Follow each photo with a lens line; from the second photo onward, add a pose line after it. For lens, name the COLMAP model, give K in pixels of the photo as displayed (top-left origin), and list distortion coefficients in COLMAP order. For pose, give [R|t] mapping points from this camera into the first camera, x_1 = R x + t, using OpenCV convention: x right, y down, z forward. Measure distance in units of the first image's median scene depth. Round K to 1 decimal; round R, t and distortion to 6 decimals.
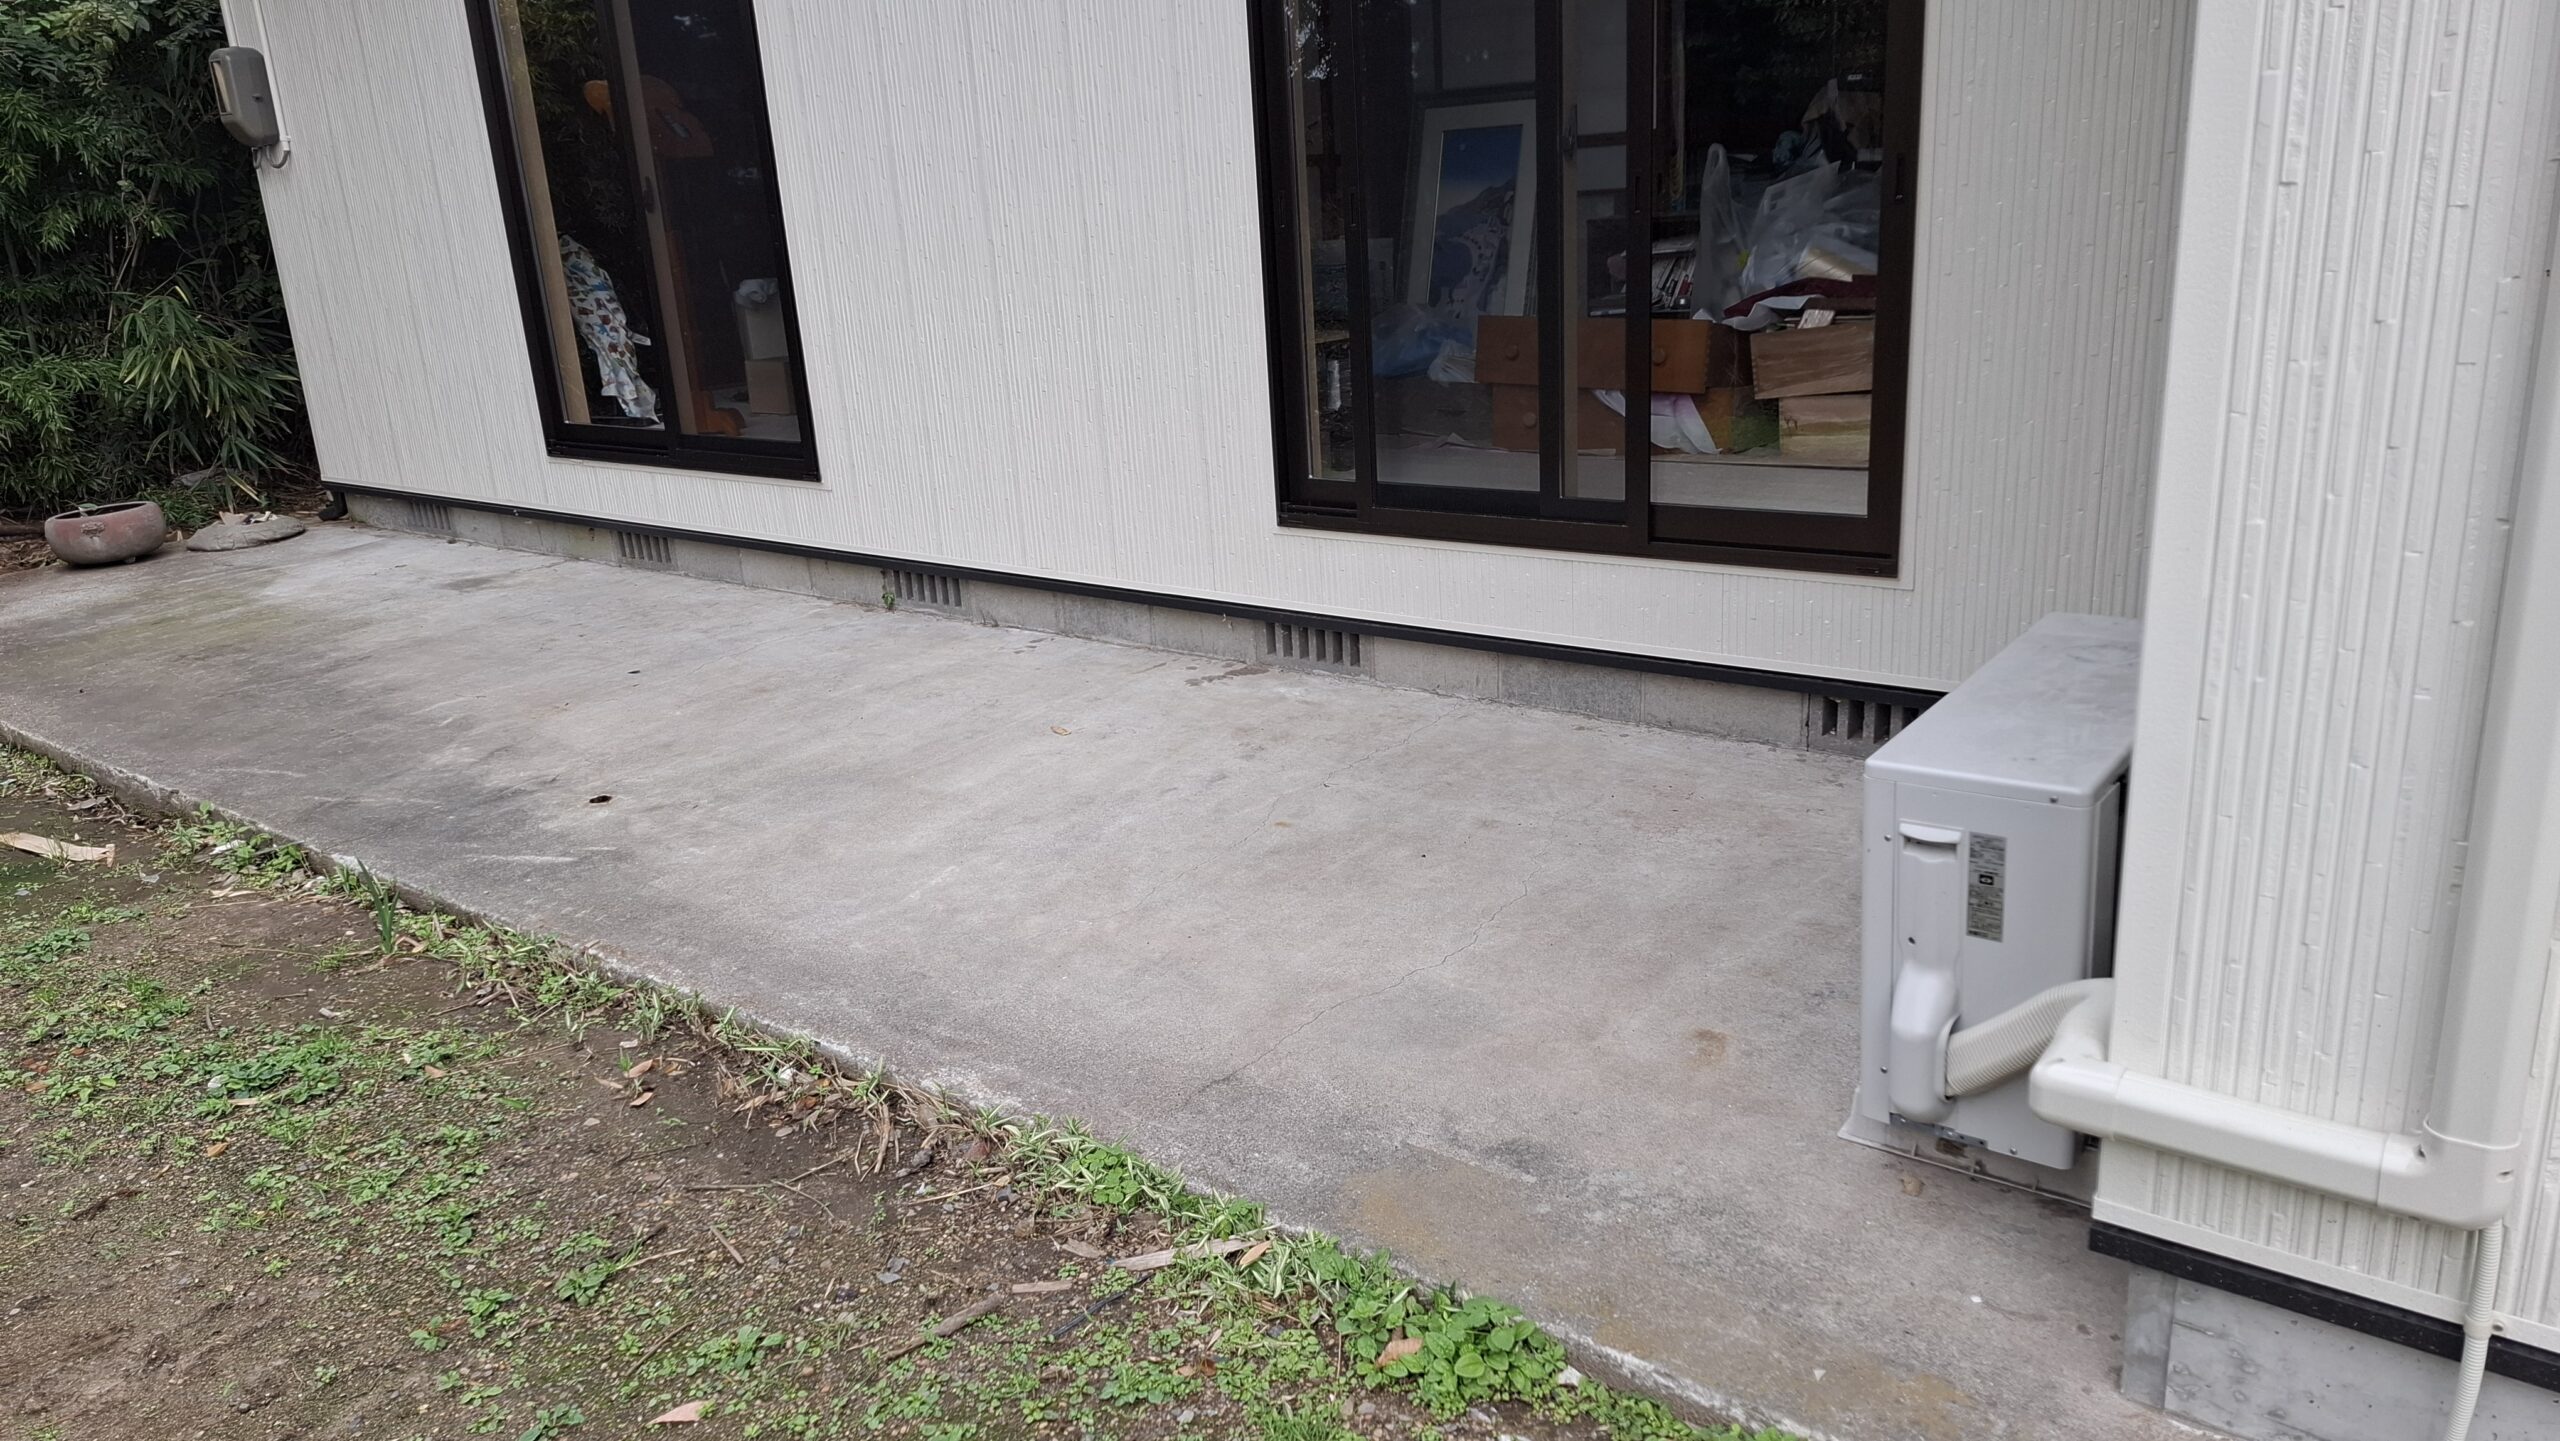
lens RADIAL K [[1864.7, 0, 1283.1], [0, 1864.7, 742.0], [0, 0, 1]] dist [0.071521, -0.080980]
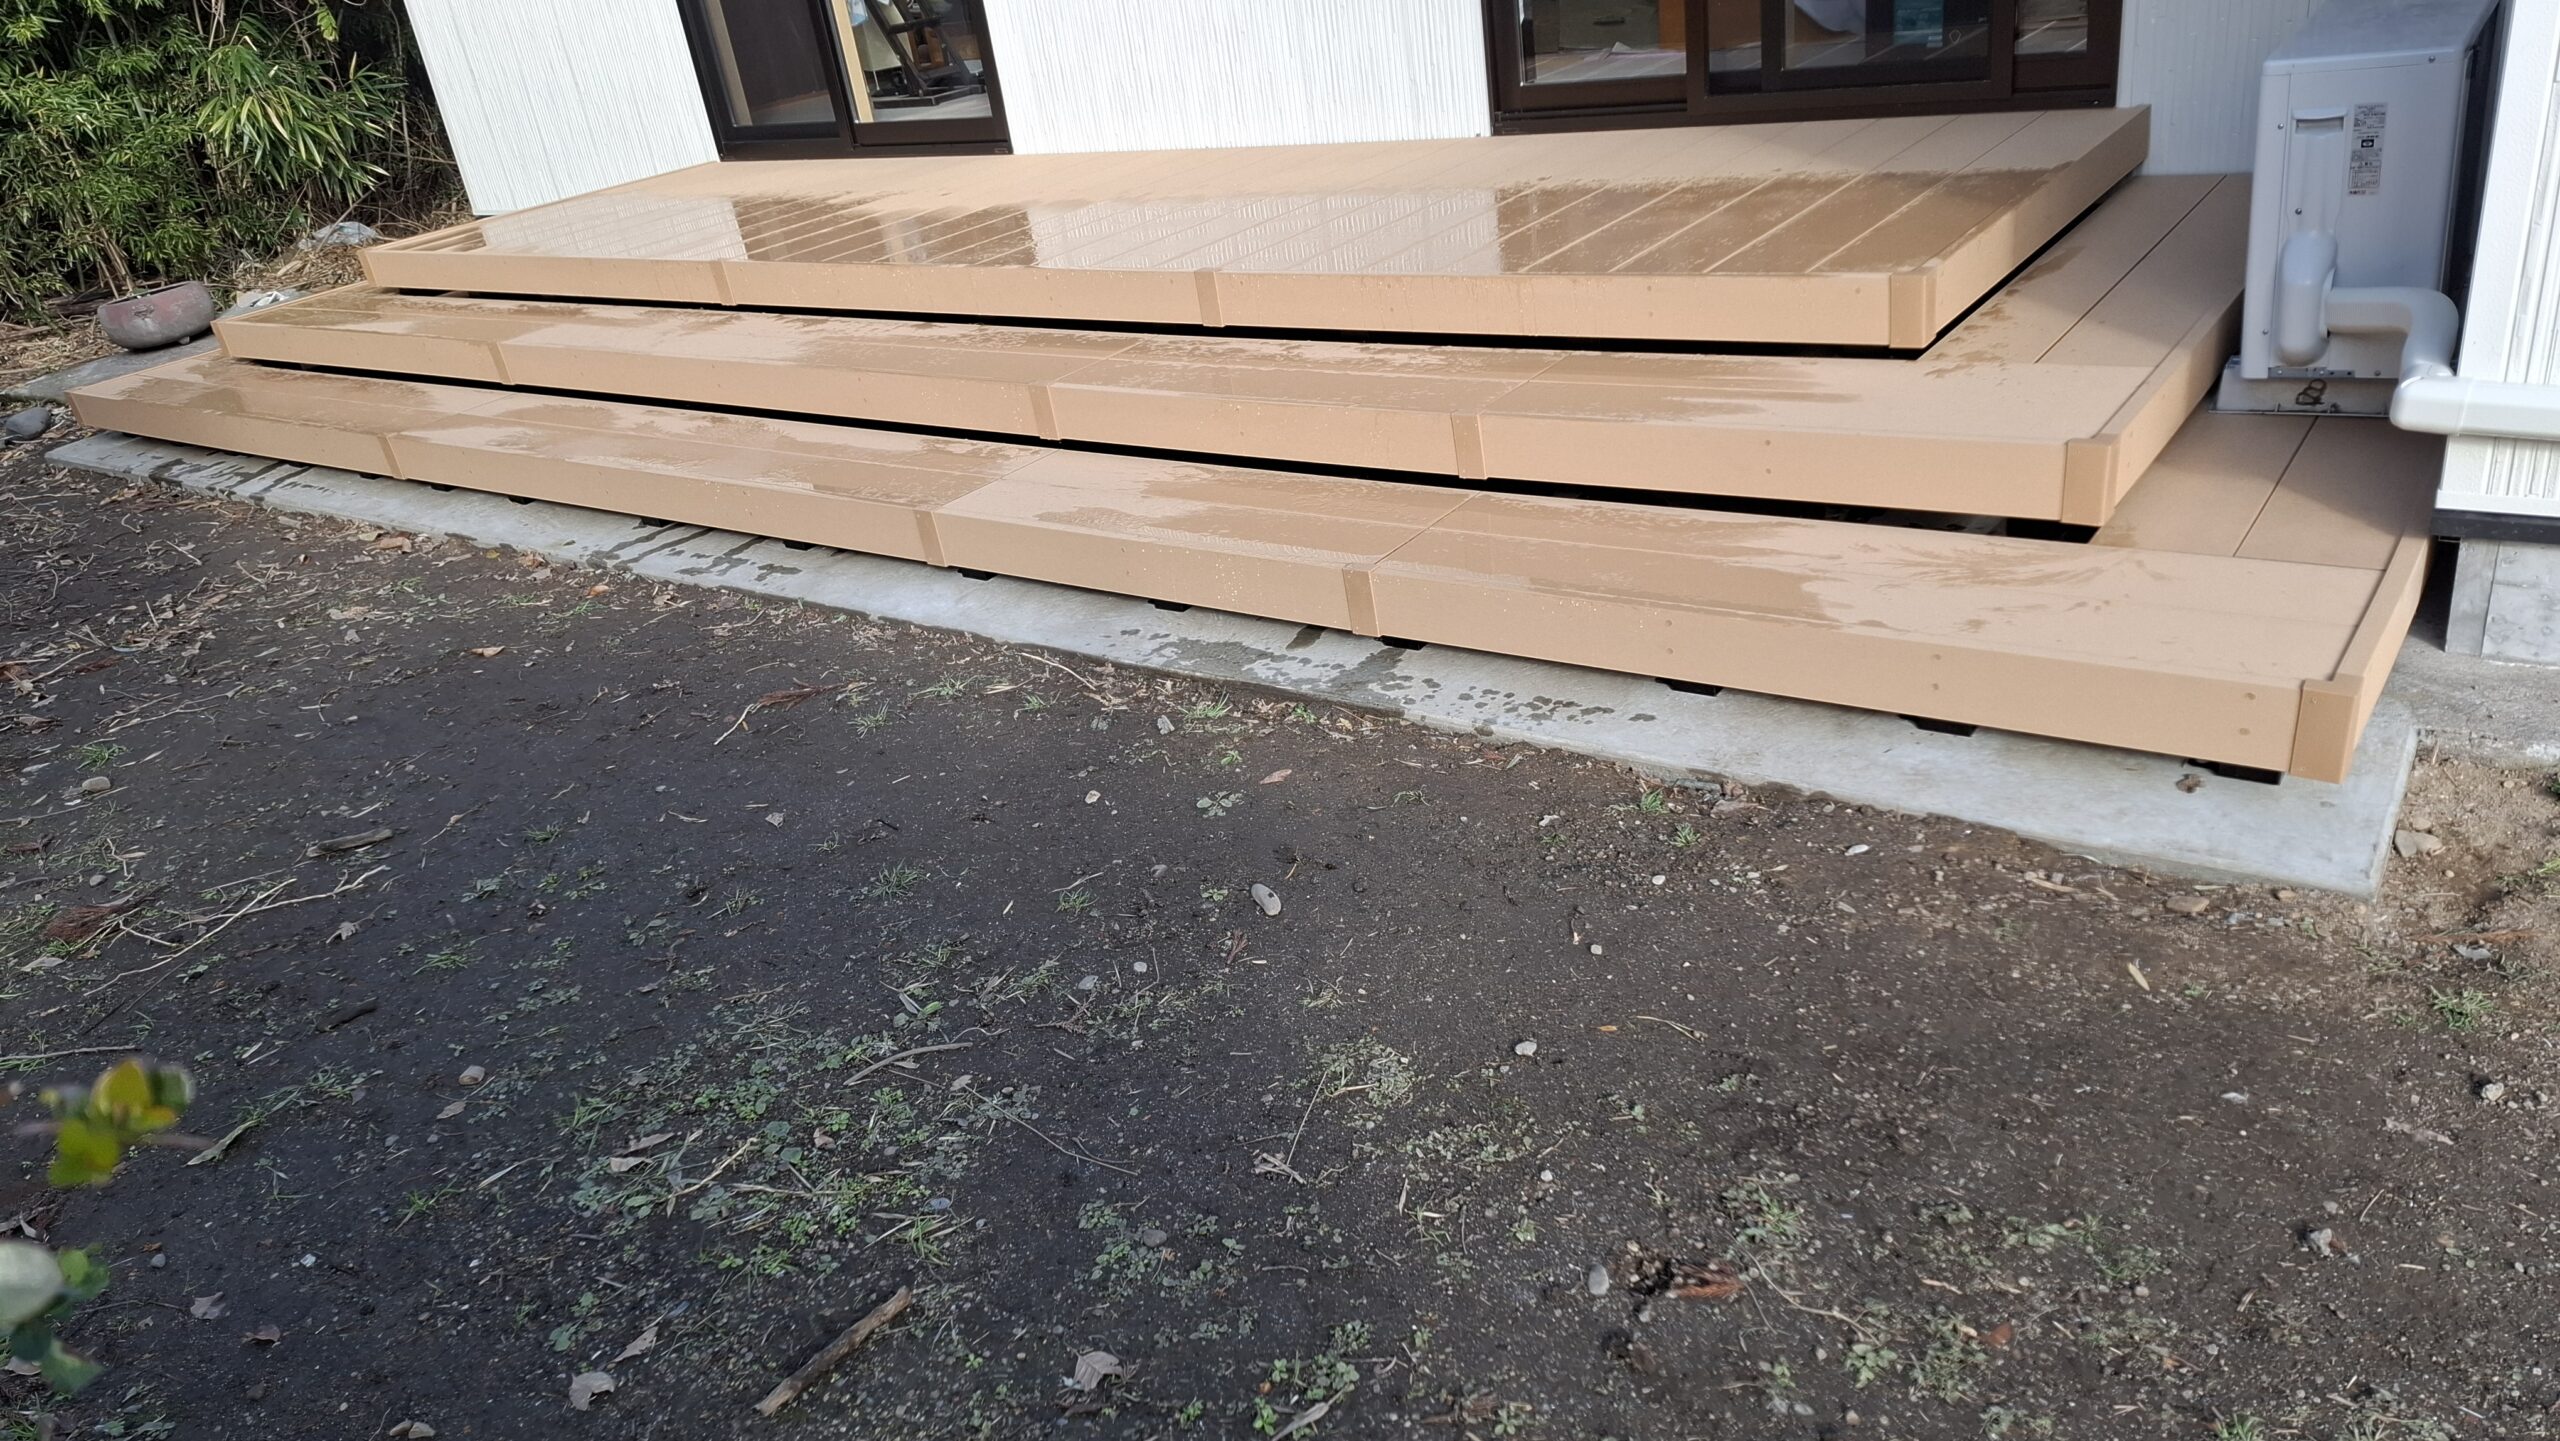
lens RADIAL K [[1815.5, 0, 1283.2], [0, 1815.5, 714.8], [0, 0, 1]] dist [0.096739, -0.097119]
pose [[0.996407, -0.081758, -0.022129, -0.151112], [0.084132, 0.985552, 0.146998, 0.057855], [0.009791, -0.148331, 0.988889, -0.131919]]
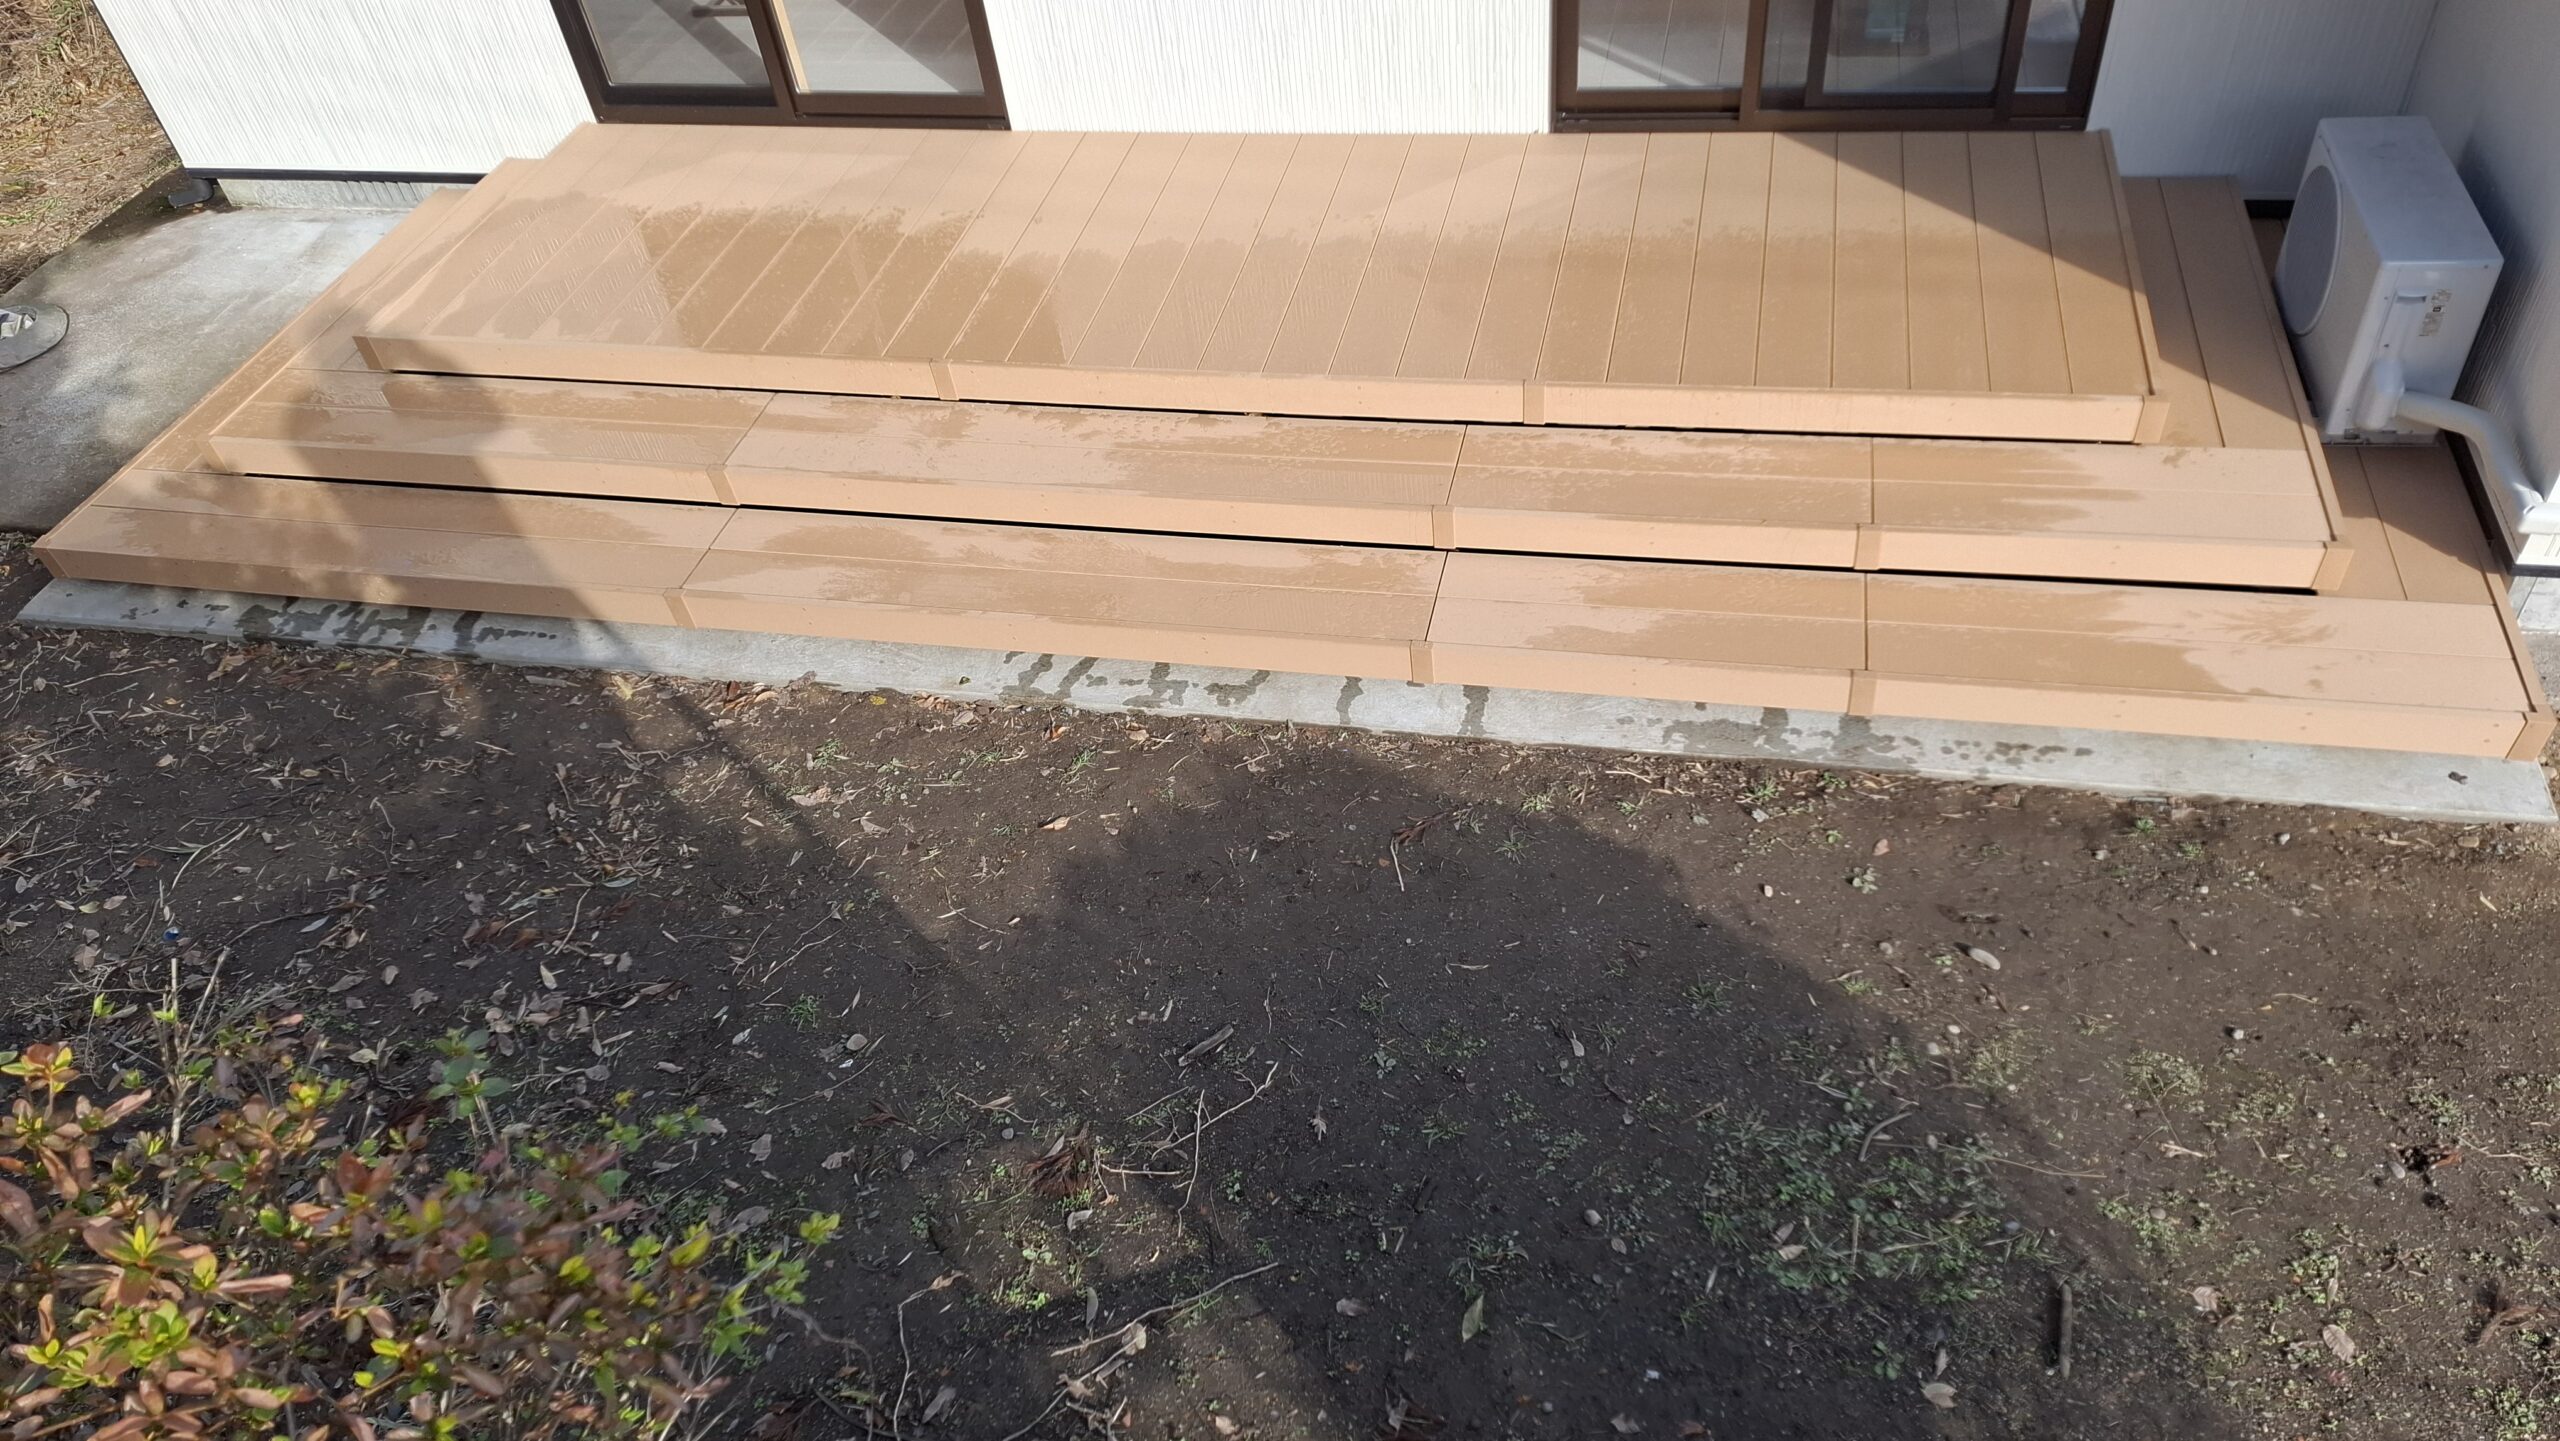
lens RADIAL K [[1864.7, 0, 1283.1], [0, 1864.7, 742.0], [0, 0, 1]] dist [0.071521, -0.080980]
pose [[0.906918, -0.315234, 0.279513, -0.750291], [0.169230, 0.880139, 0.443528, -0.393364], [-0.385825, -0.354942, 0.851560, -0.198507]]
